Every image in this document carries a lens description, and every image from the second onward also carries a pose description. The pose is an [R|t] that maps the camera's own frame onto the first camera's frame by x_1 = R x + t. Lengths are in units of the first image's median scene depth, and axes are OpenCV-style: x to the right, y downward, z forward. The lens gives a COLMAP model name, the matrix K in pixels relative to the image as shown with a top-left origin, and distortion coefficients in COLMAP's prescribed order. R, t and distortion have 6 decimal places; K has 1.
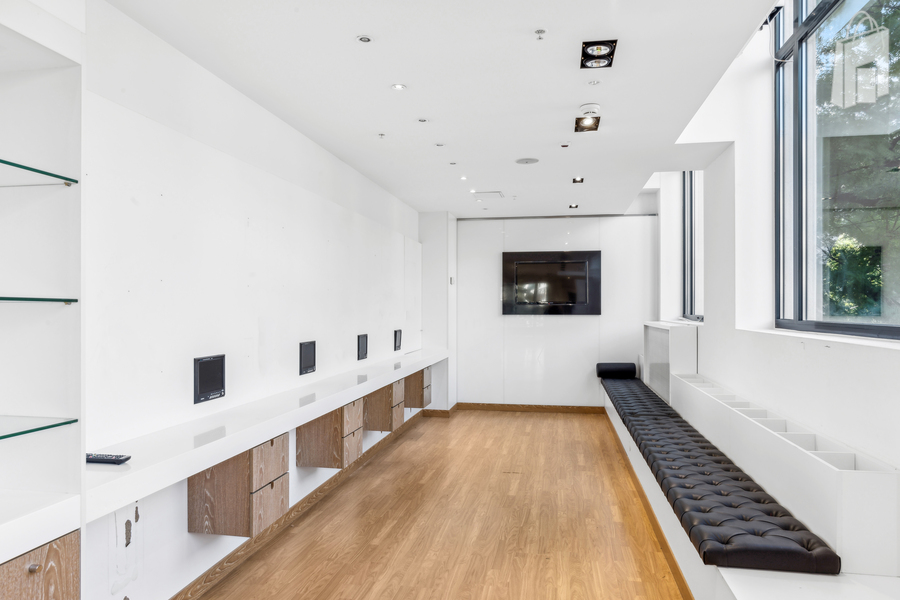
lens RADIAL K [[600.1, 0, 449.4], [0, 600.1, 299.9], [0, 0, 1]] dist [-0.006117, -0.000551]
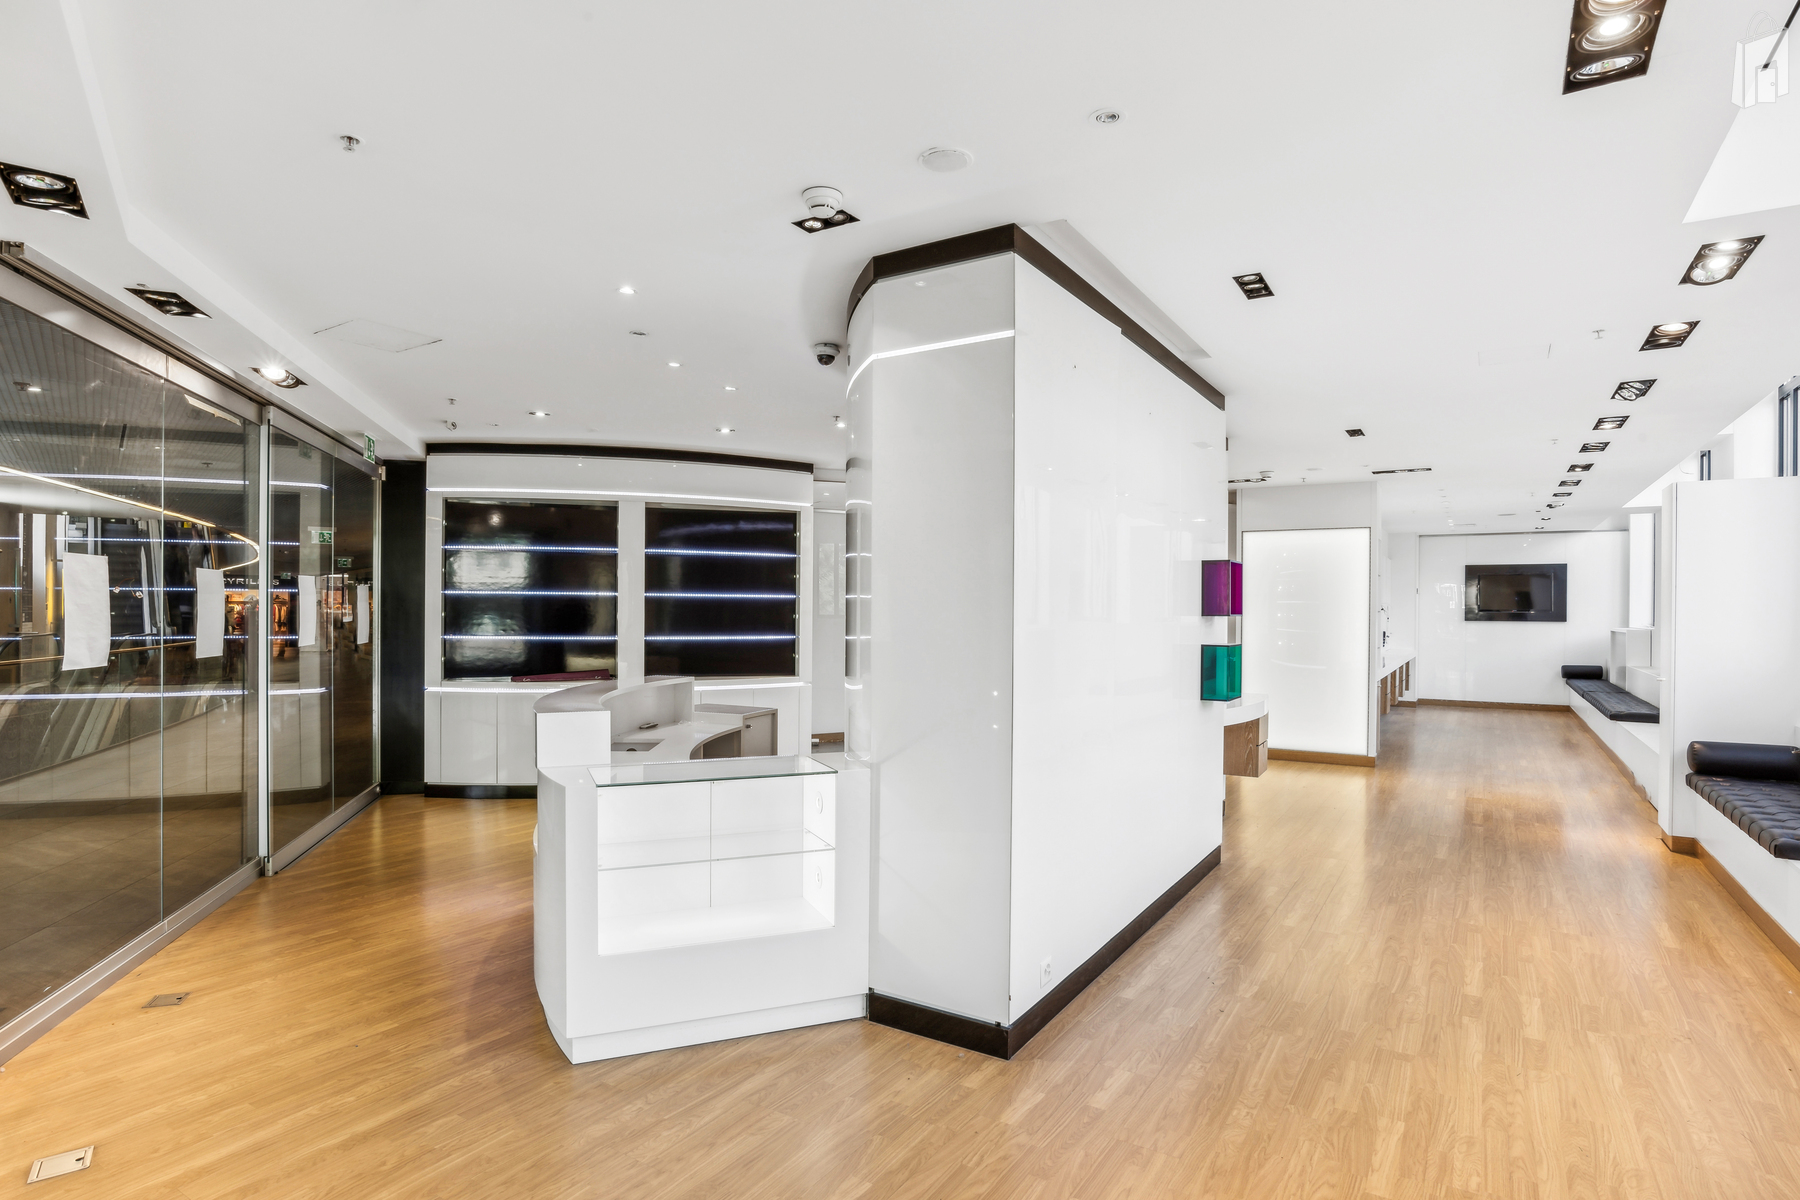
lens RADIAL K [[950.3, 0, 900.5], [0, 950.3, 616.0], [0, 0, 1]] dist [-0.006080, -0.000372]
pose [[0.933466, 0.001017, -0.358666, -0.185005], [0.006731, 0.999770, 0.020355, -0.021001], [0.358604, -0.021415, 0.933244, -0.740275]]
